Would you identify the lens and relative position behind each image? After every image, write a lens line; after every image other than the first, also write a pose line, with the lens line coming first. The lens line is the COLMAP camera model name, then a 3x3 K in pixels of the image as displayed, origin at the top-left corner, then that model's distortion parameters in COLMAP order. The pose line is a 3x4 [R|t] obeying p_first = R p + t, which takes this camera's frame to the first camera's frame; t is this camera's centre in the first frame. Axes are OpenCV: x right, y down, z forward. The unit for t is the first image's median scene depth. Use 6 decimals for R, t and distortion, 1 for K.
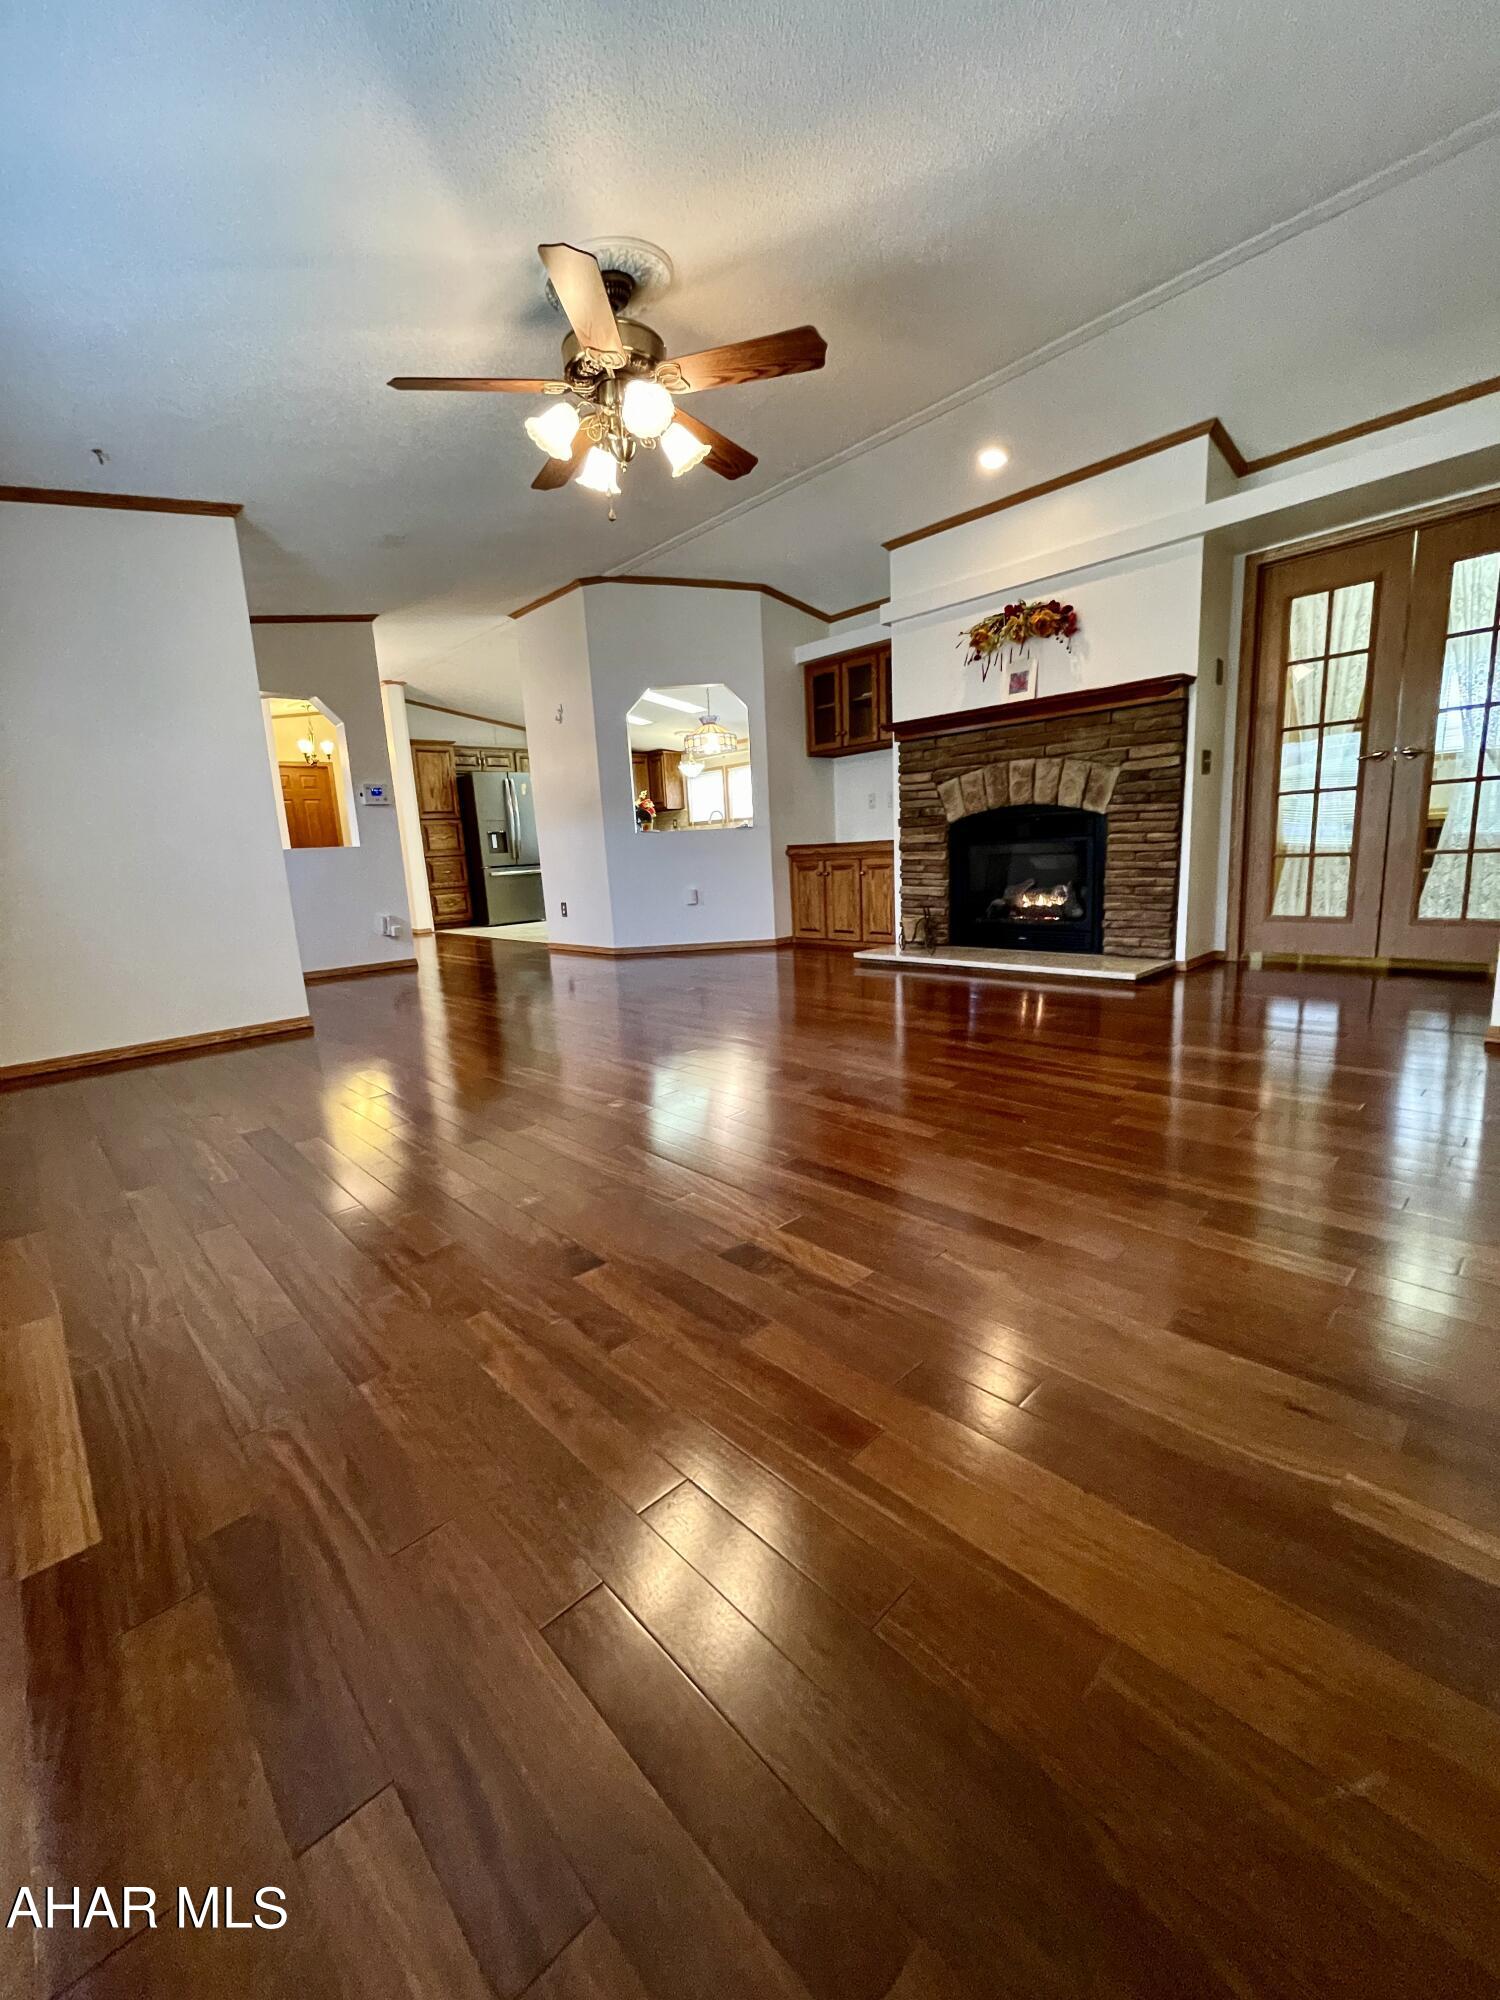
lens RADIAL K [[804.5, 0, 743.2], [0, 804.5, 996.2], [0, 0, 1]] dist [-0.002269, -0.000150]
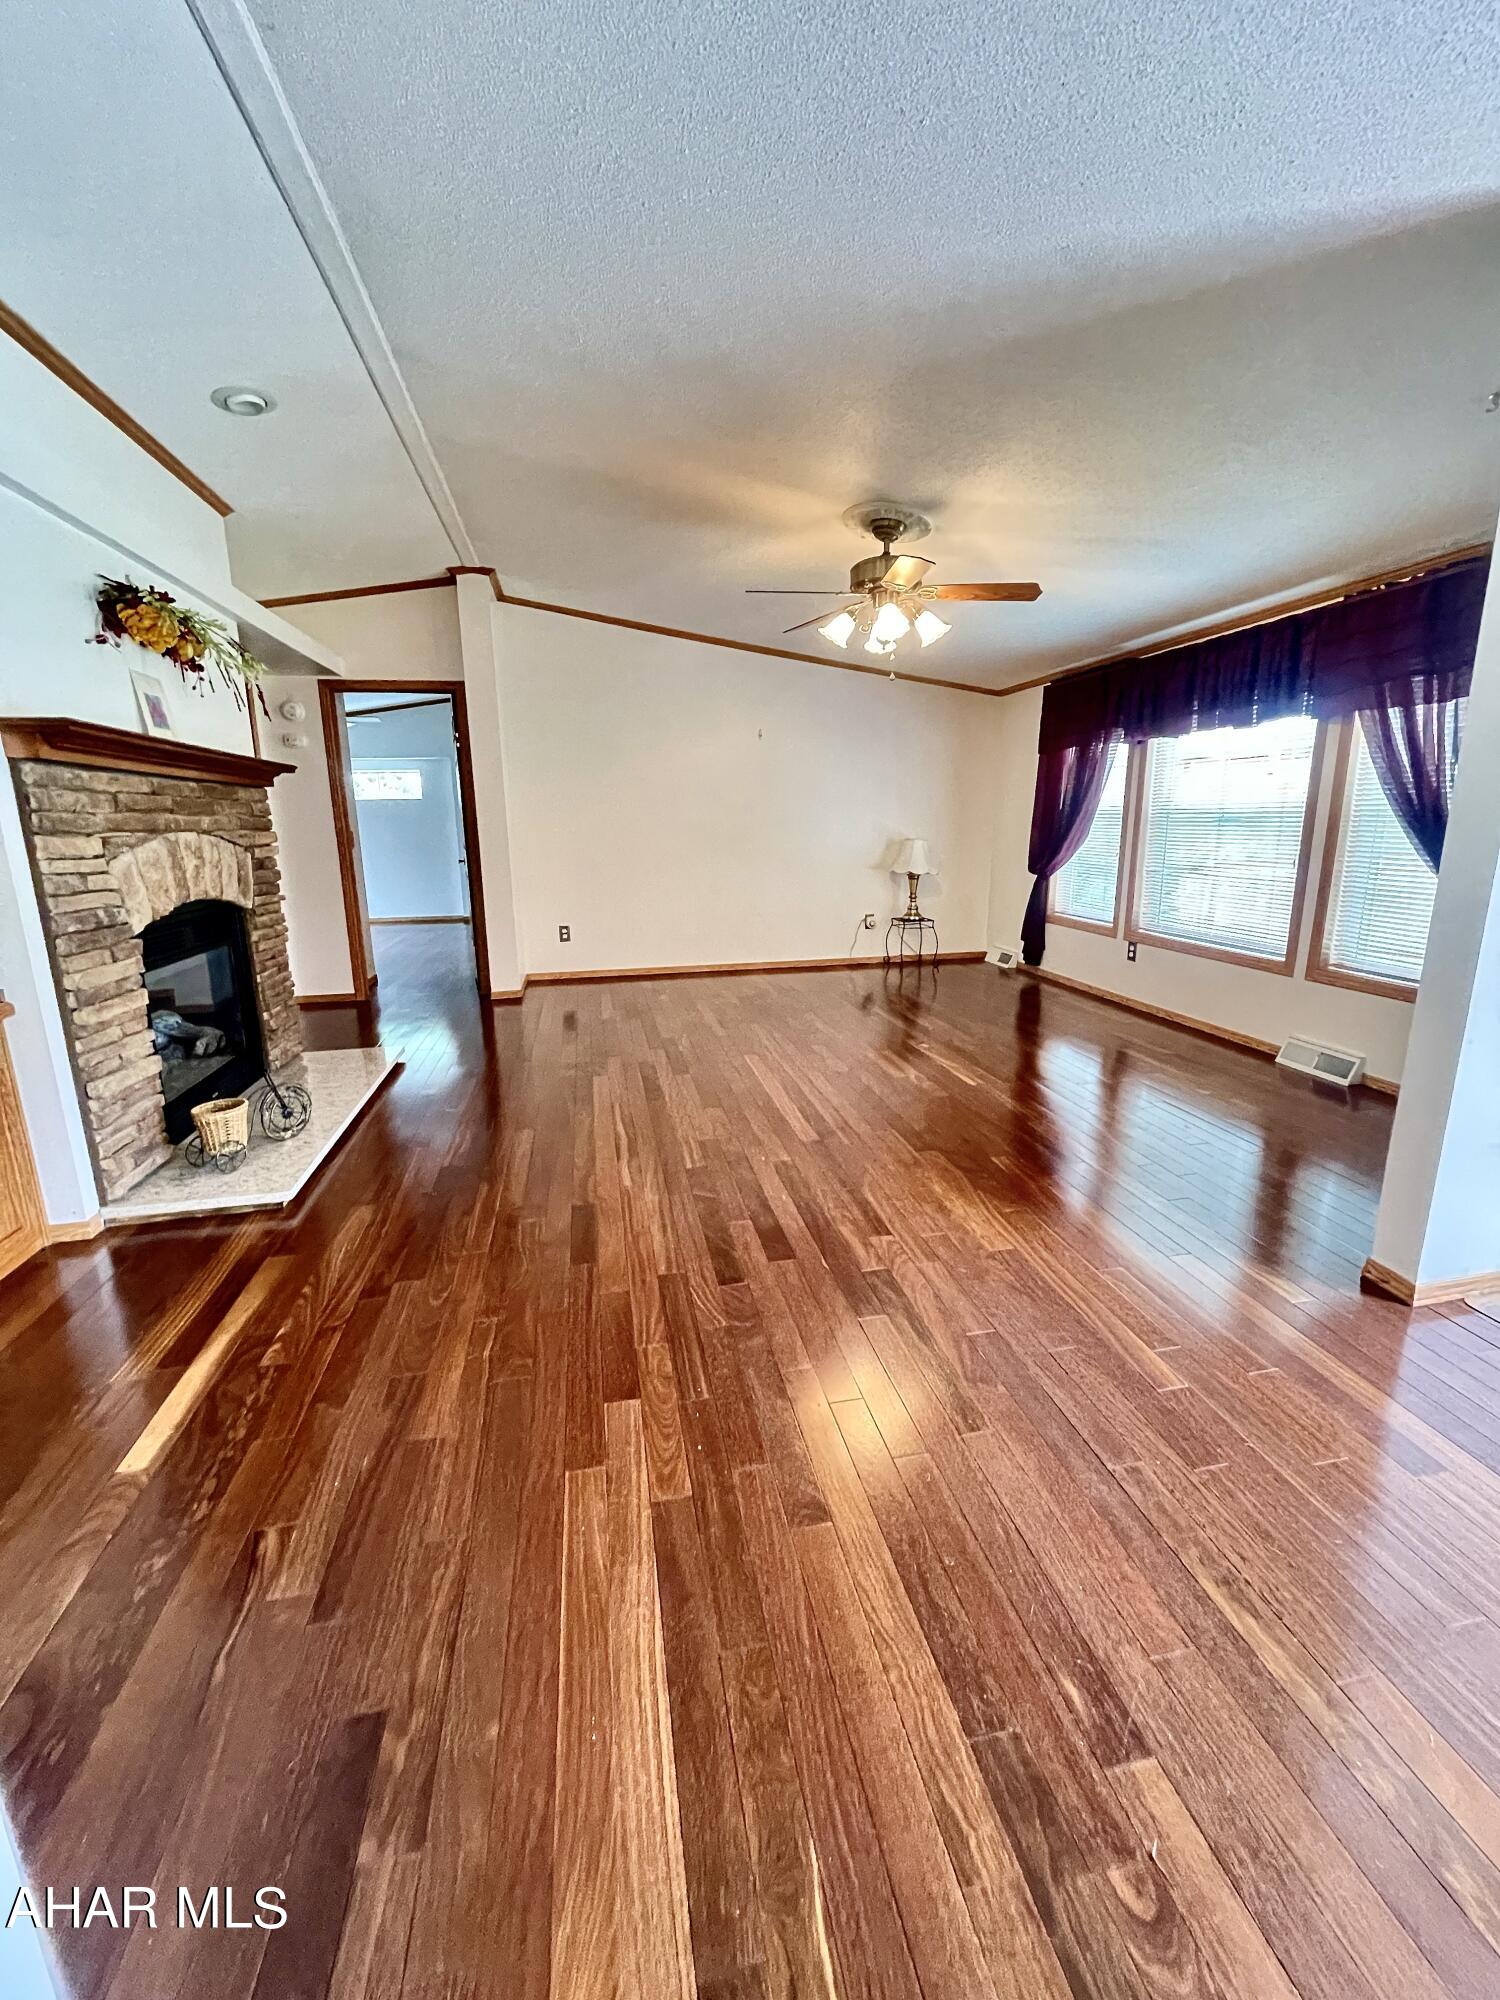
lens RADIAL K [[804.5, 0, 756.9], [0, 804.5, 998.0], [0, 0, 1]] dist [-0.002269, -0.000150]
pose [[-0.854326, -0.056557, 0.516652, -0.387982], [0.141870, 0.930935, 0.336501, -0.313602], [-0.500001, 0.360779, -0.787298, 1.294753]]
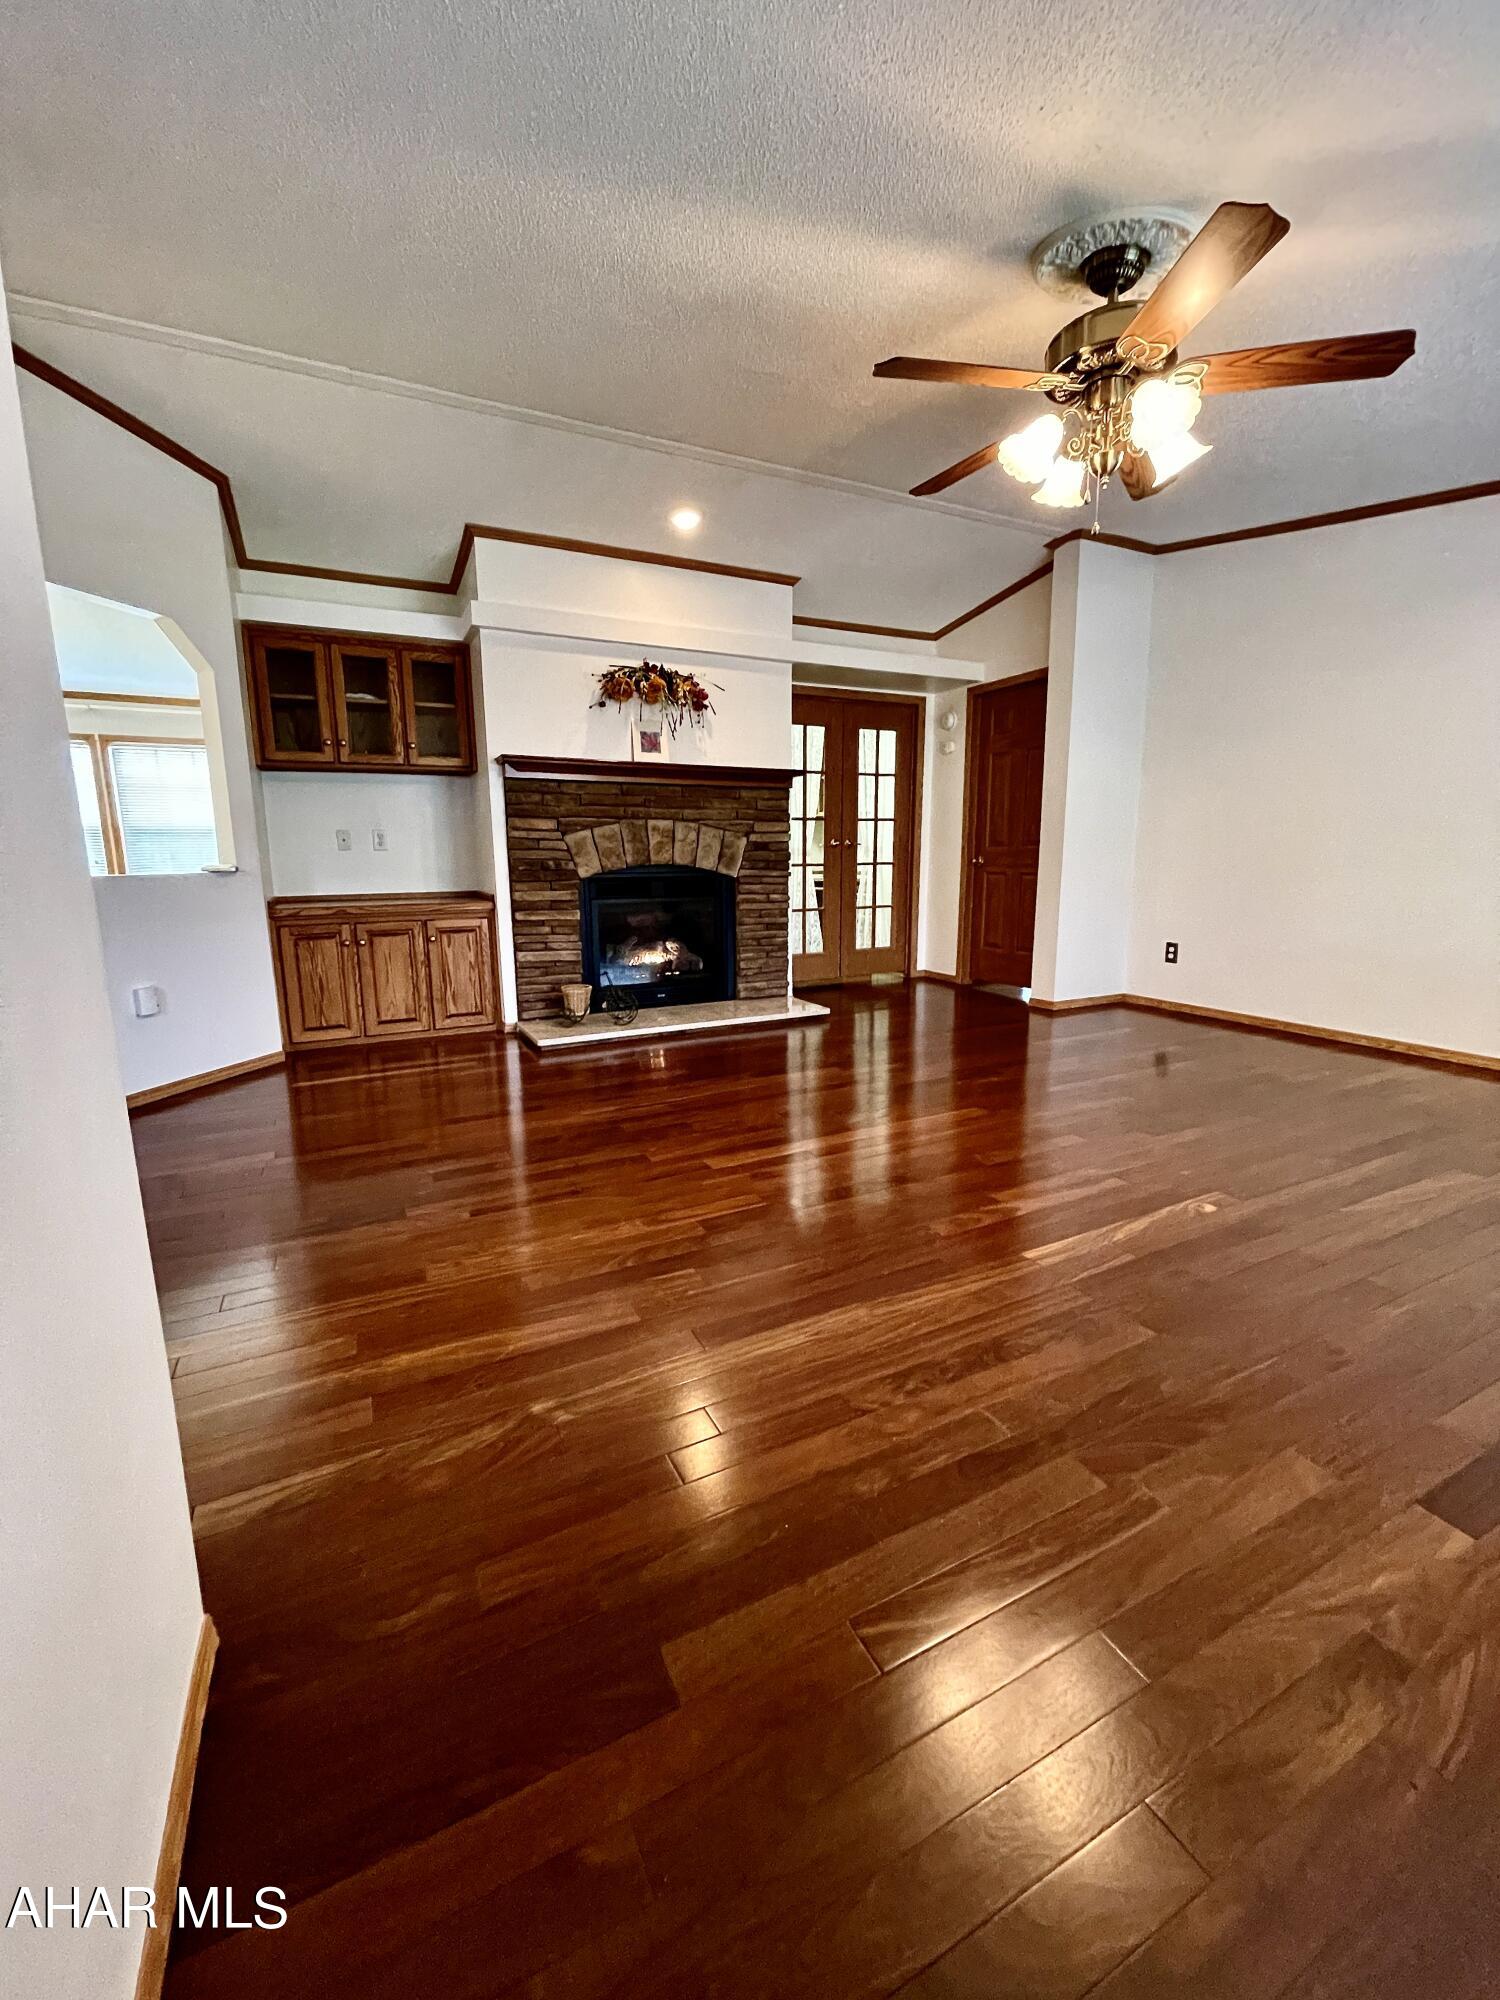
lens RADIAL K [[804.5, 0, 751.4], [0, 804.5, 1006.7], [0, 0, 1]] dist [-0.002269, -0.000150]
pose [[0.282058, -0.131281, 0.950373, -0.589630], [0.165338, 0.982424, 0.086638, -0.129068], [-0.945043, 0.132696, 0.298806, 0.604698]]
